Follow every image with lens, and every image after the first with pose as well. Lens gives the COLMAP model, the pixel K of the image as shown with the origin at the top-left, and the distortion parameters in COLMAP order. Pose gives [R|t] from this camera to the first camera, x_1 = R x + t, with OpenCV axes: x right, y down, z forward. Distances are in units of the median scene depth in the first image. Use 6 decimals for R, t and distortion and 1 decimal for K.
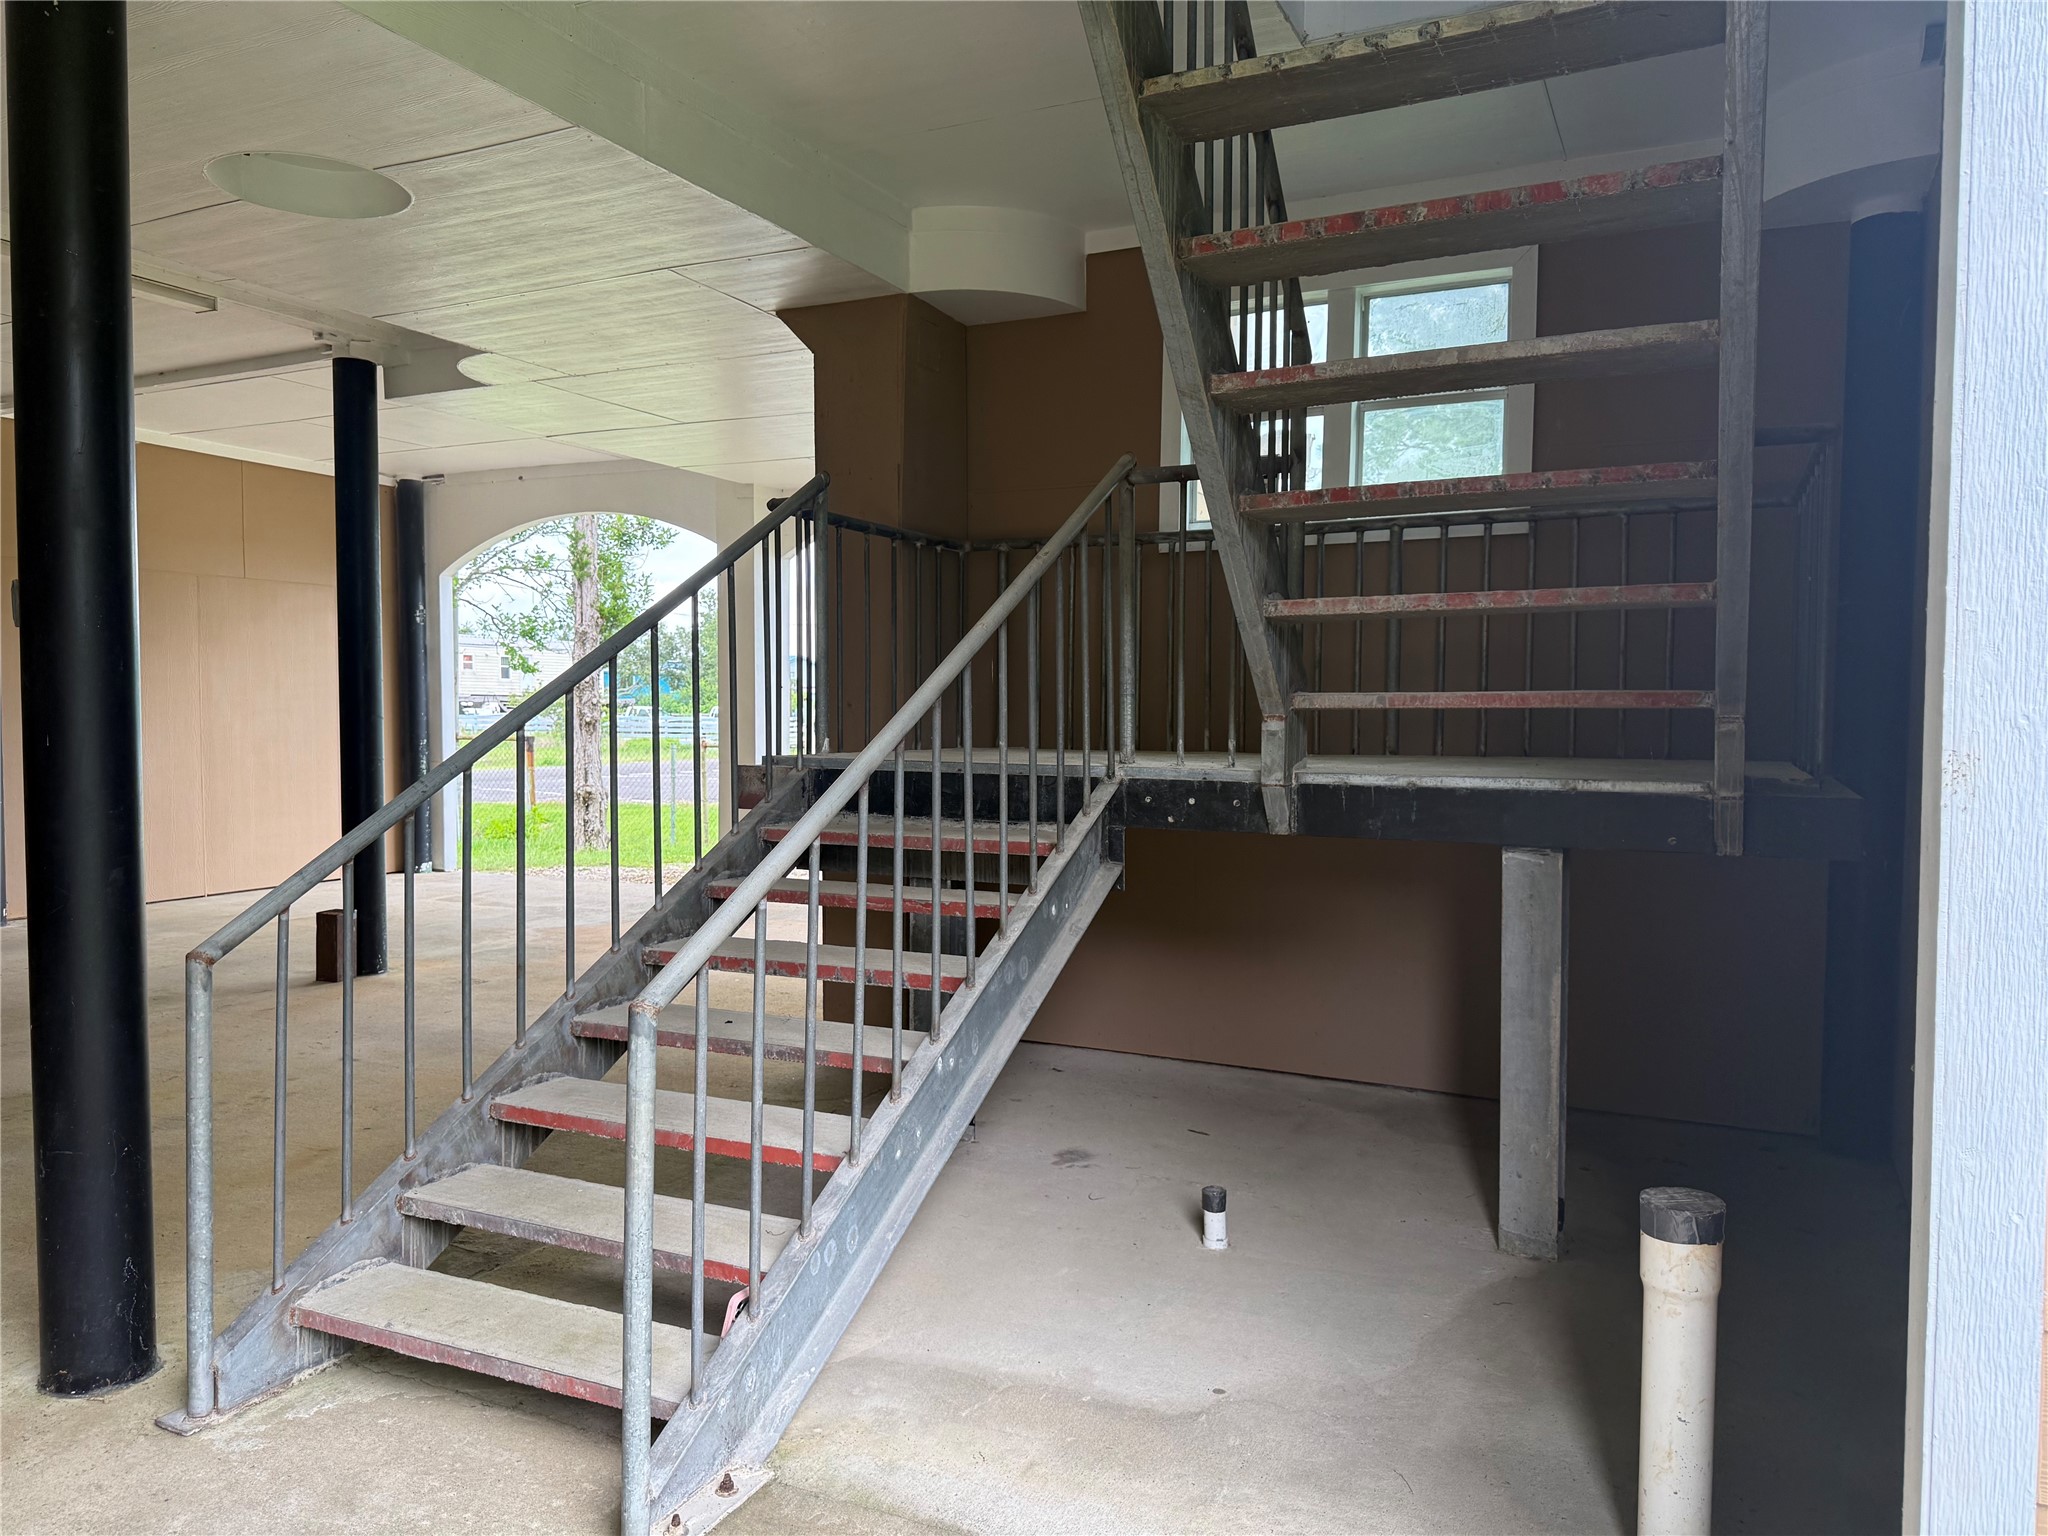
lens RADIAL K [[1434.9, 0, 1022.9], [0, 1434.9, 761.6], [0, 0, 1]] dist [0.165883, -0.334755]
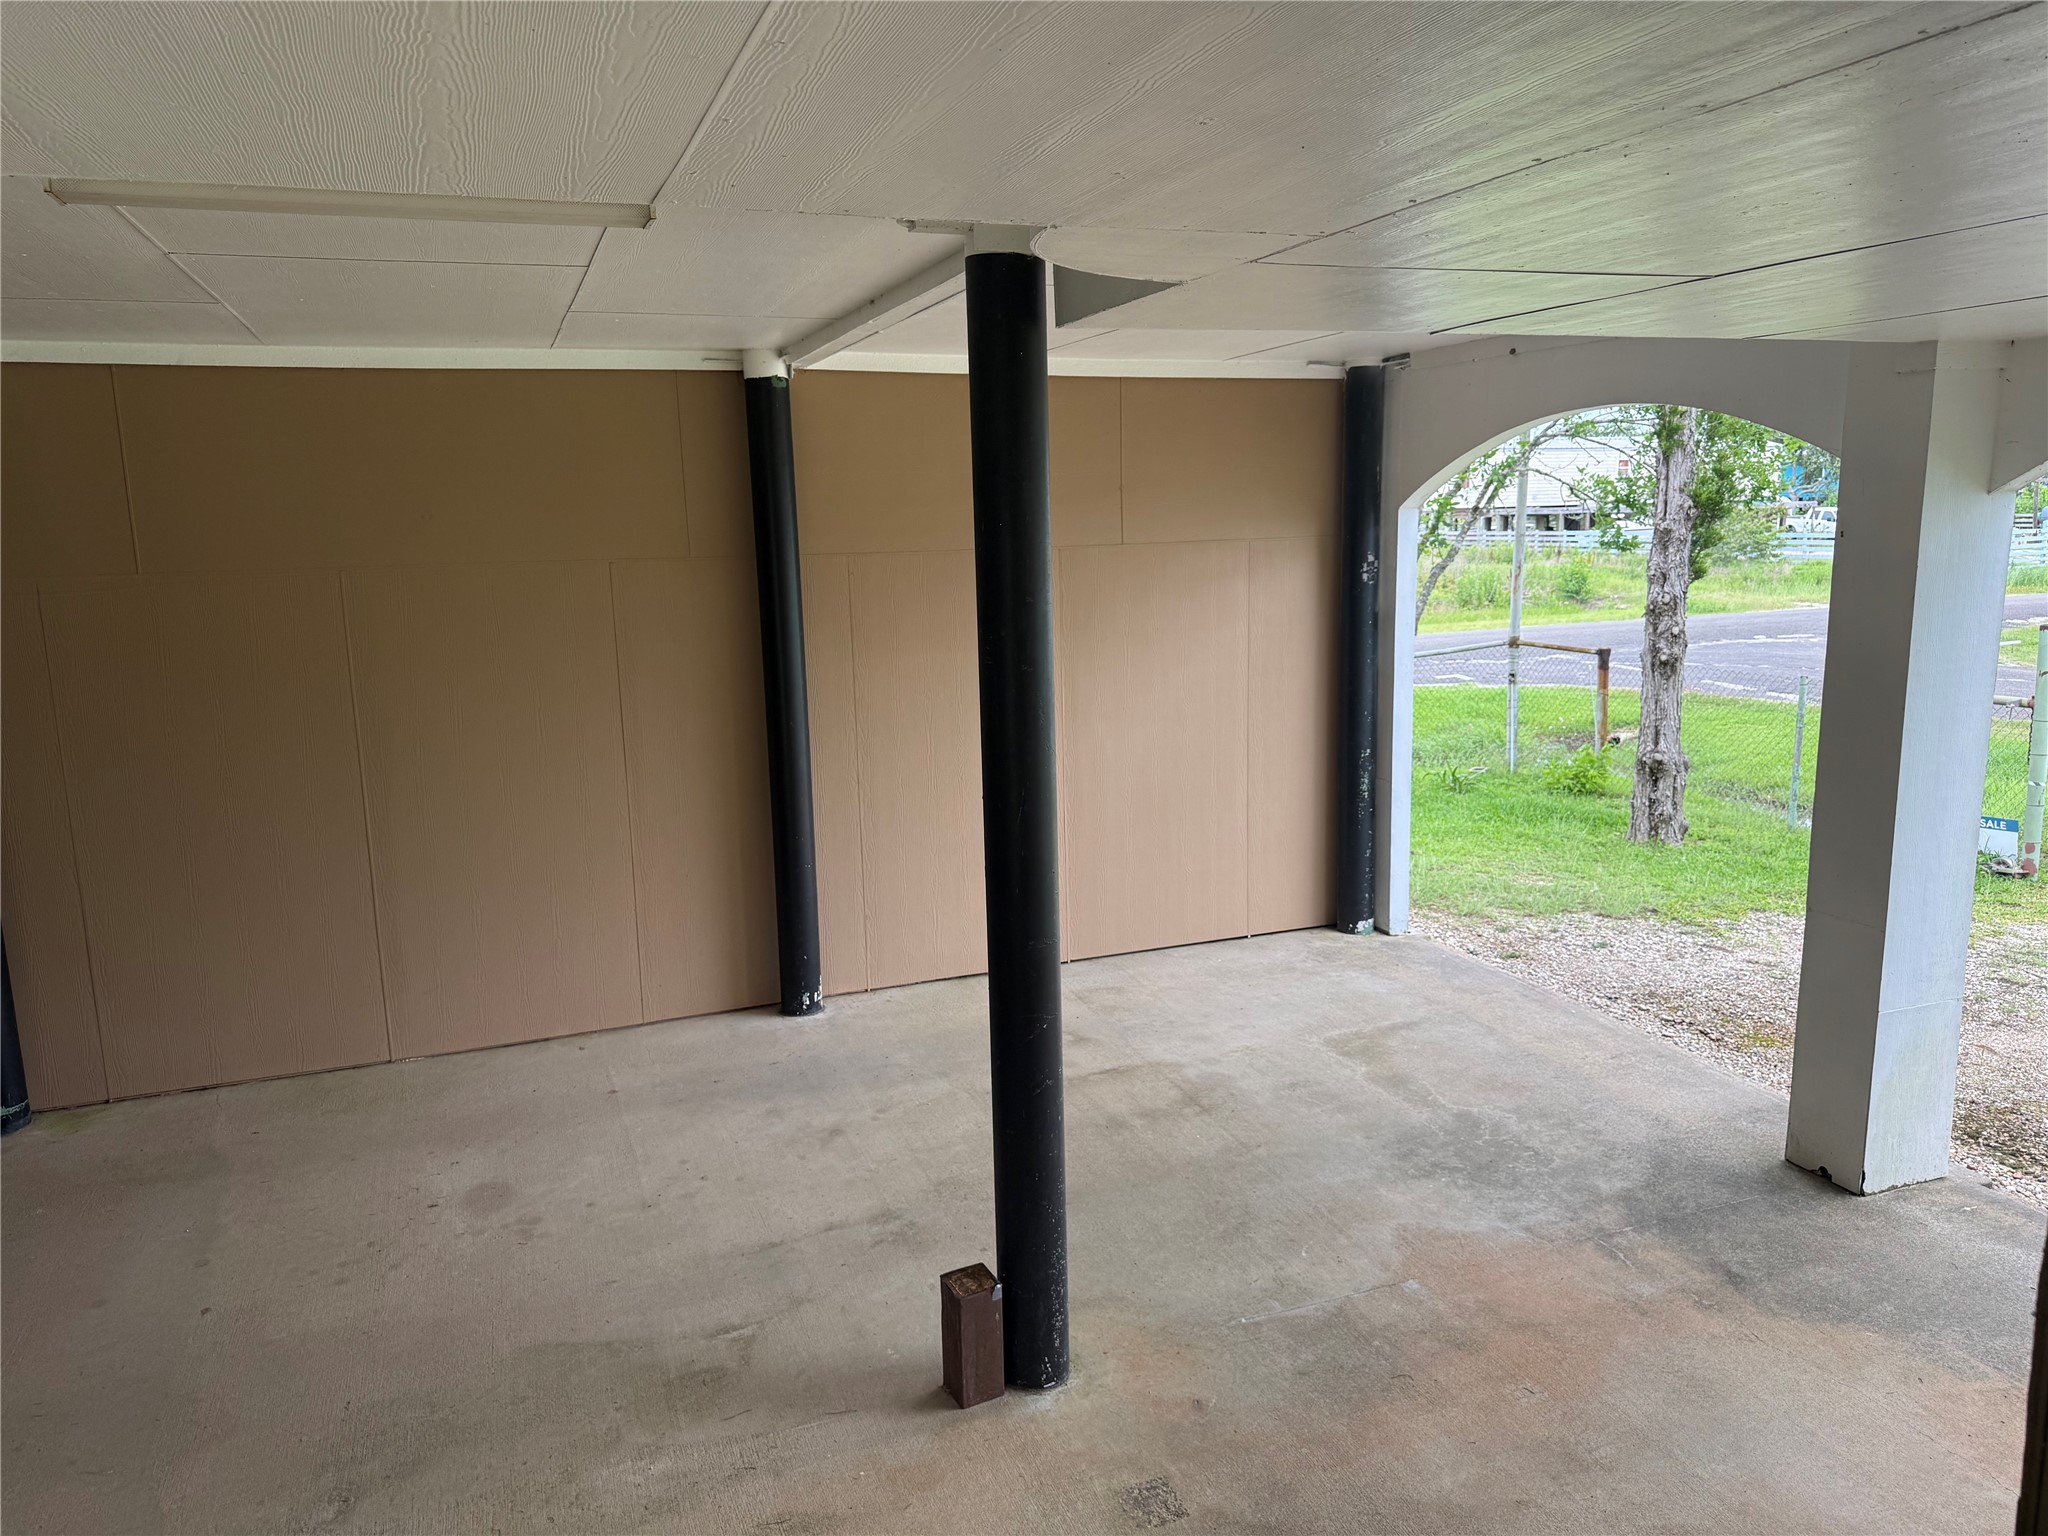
lens RADIAL K [[1434.9, 0, 1022.9], [0, 1434.9, 761.6], [0, 0, 1]] dist [0.165883, -0.334755]
pose [[0.725172, 0.101014, -0.681118, -0.056920], [-0.002769, 0.989600, 0.143817, -0.107257], [0.688562, -0.102406, 0.717910, 0.387335]]
